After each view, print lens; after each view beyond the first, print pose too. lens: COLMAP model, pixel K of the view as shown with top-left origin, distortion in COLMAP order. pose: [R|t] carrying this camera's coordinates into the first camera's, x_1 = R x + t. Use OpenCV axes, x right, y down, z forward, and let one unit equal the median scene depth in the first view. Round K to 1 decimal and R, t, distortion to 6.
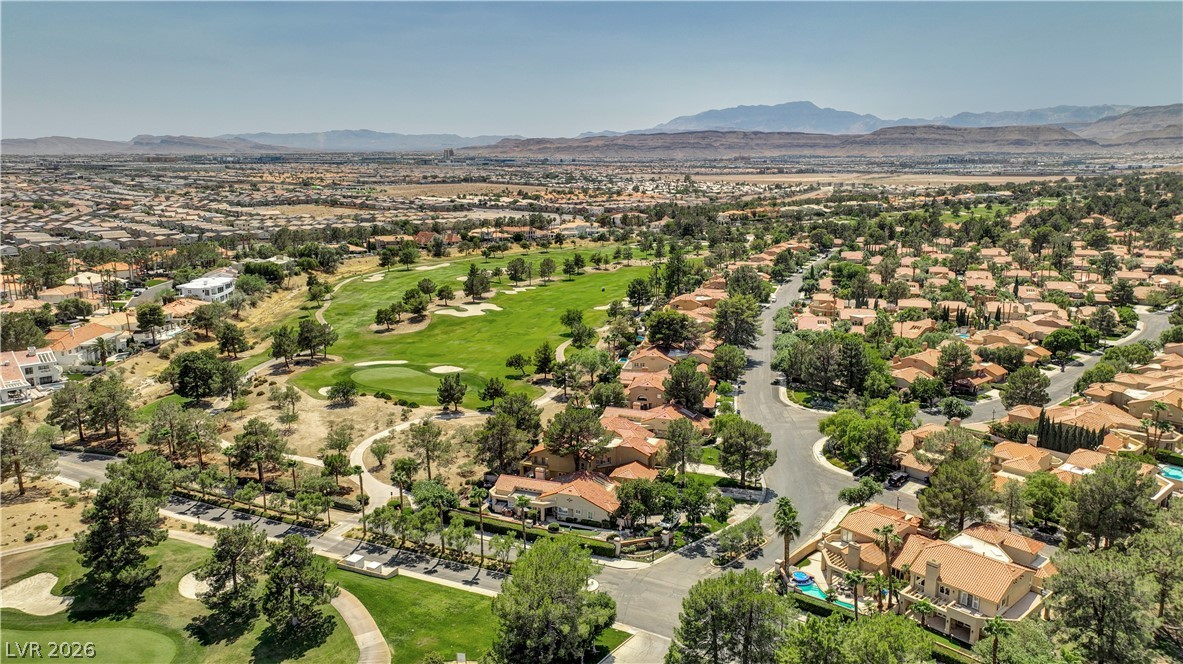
lens RADIAL K [[833.7, 0, 595.4], [0, 833.7, 328.2], [0, 0, 1]] dist [-0.000879, 0.015700]
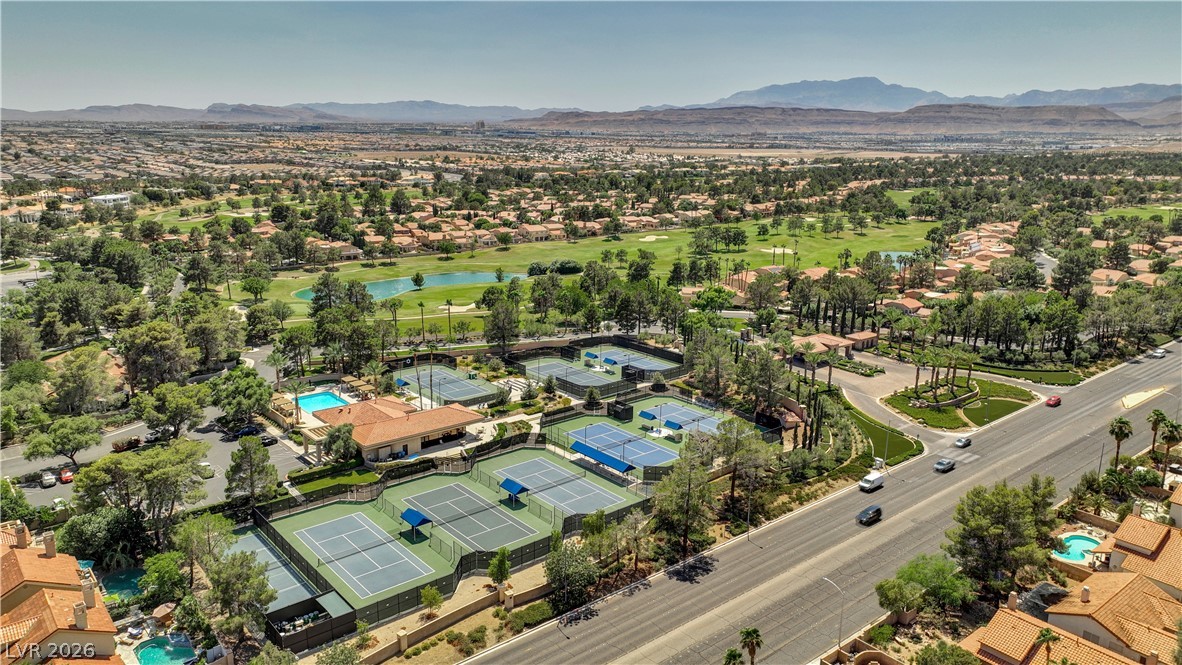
lens RADIAL K [[833.0, 0, 595.6], [0, 833.0, 329.3], [0, 0, 1]] dist [-0.000879, 0.015700]
pose [[0.996858, 0.032120, -0.072410, 0.094164], [-0.029811, 0.999019, 0.032736, 0.018347], [0.073391, -0.030475, 0.996838, -0.093108]]
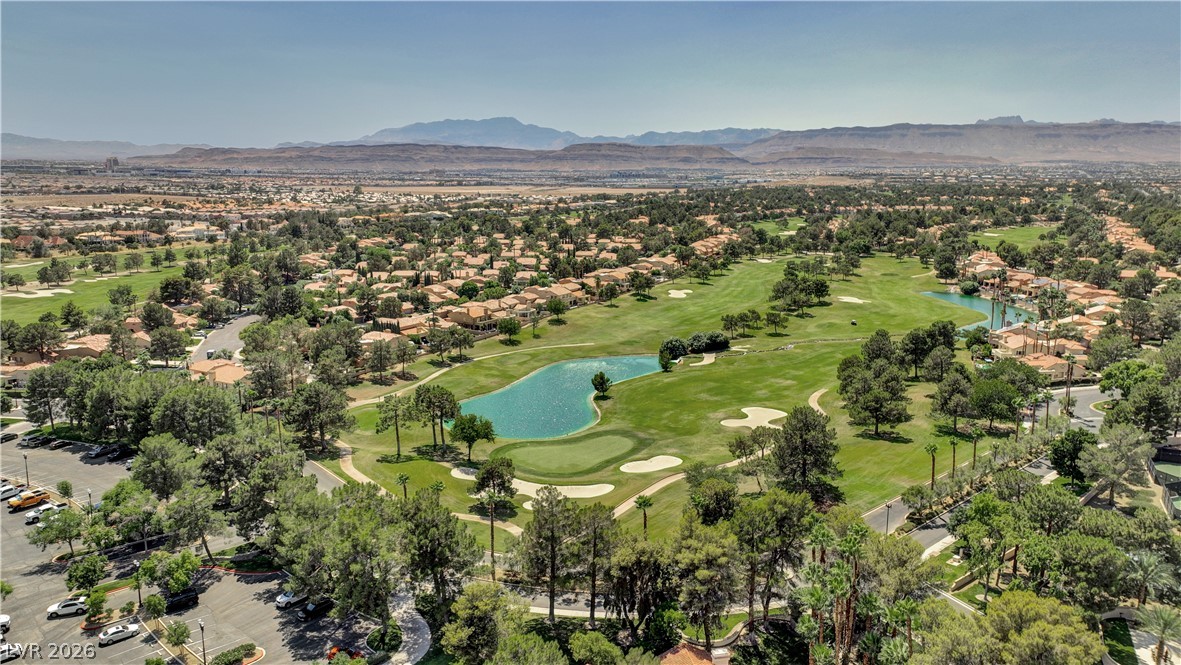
lens RADIAL K [[832.3, 0, 595.6], [0, 832.3, 334.5], [0, 0, 1]] dist [-0.000879, 0.015700]
pose [[0.944062, -0.054632, 0.325212, 0.026484], [0.057198, 0.998361, 0.001675, 0.010239], [-0.324771, 0.017020, 0.945640, -0.048488]]
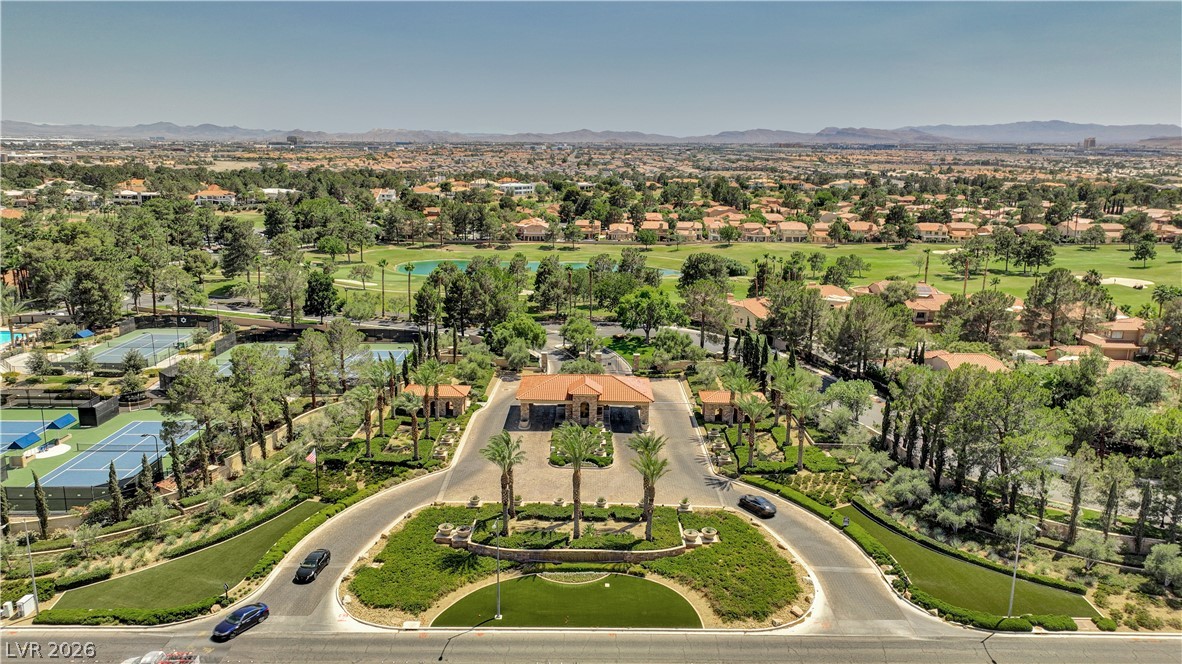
lens RADIAL K [[833.0, 0, 591.2], [0, 833.0, 337.0], [0, 0, 1]] dist [-0.000879, 0.015700]
pose [[0.717883, 0.166841, -0.675876, 0.141094], [-0.154252, 0.984846, 0.079273, 0.015415], [0.678860, 0.047346, 0.732739, -0.040168]]
